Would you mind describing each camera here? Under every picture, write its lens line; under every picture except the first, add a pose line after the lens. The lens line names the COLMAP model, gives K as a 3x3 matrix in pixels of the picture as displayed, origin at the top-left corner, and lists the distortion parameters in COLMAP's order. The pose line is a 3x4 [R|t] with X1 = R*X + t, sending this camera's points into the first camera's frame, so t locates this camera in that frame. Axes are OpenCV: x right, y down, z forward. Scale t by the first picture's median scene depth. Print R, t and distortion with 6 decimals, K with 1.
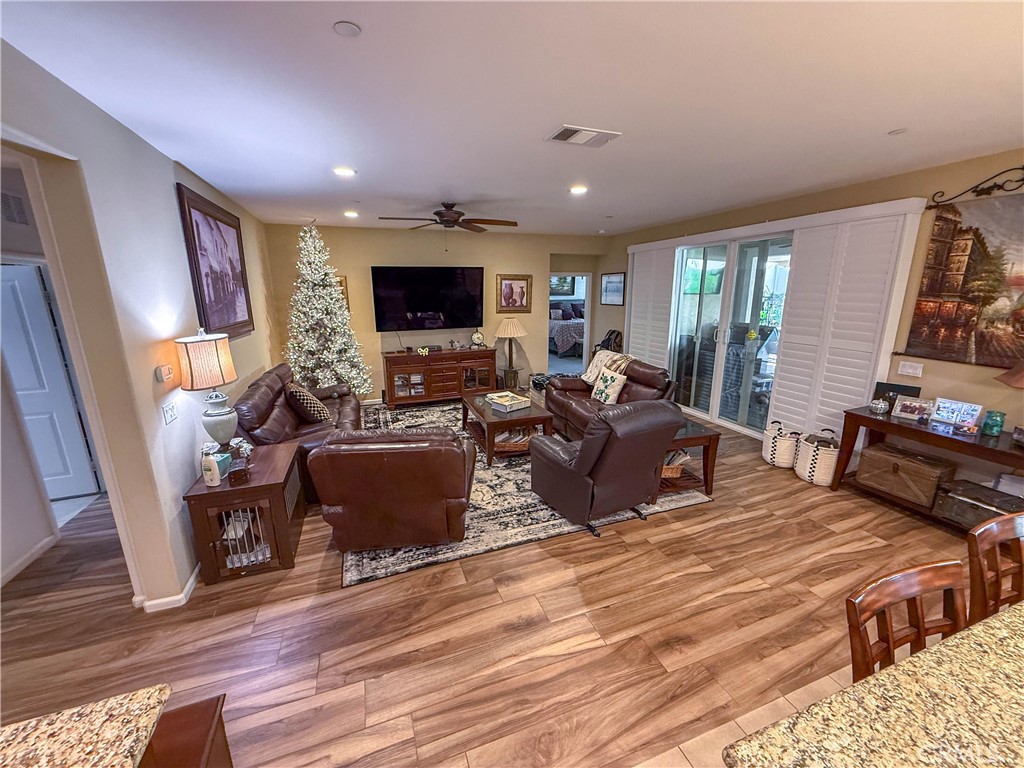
lens RADIAL K [[405.5, 0, 513.0], [0, 405.5, 384.3], [0, 0, 1]] dist [0.000246, 0.000116]
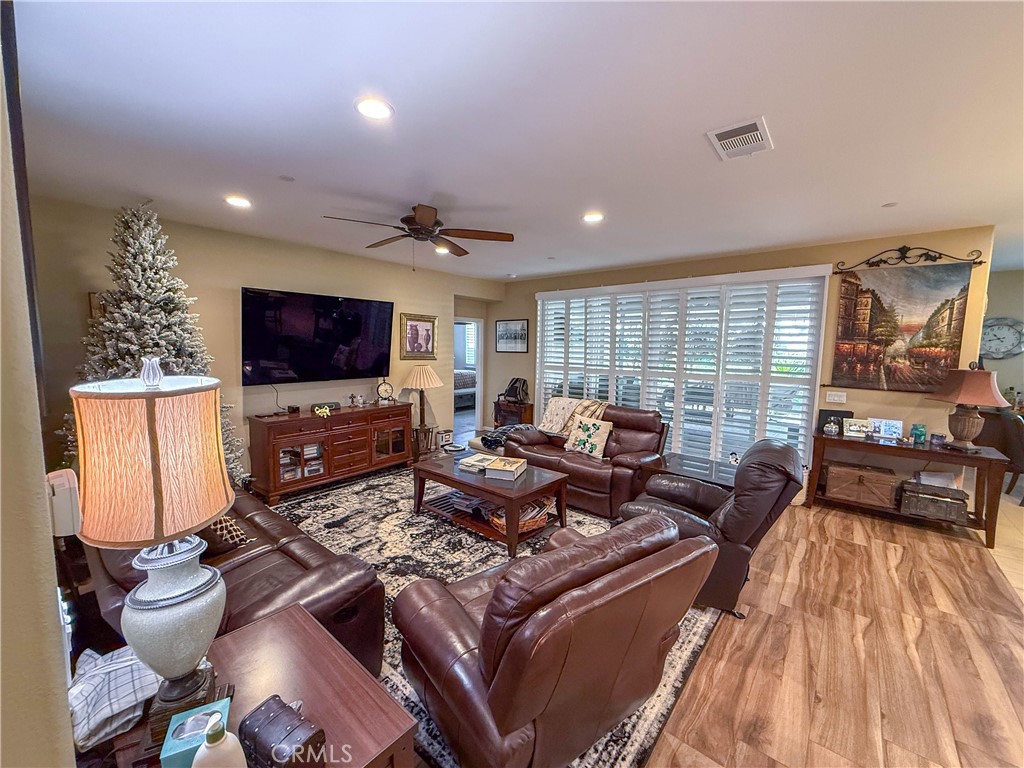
lens RADIAL K [[405.5, 0, 511.2], [0, 405.5, 385.3], [0, 0, 1]] dist [0.000246, 0.000116]
pose [[0.870134, -0.029141, 0.491953, -0.369202], [0.093974, 0.989744, -0.107588, -0.024886], [-0.483772, 0.139847, 0.863949, 0.296136]]
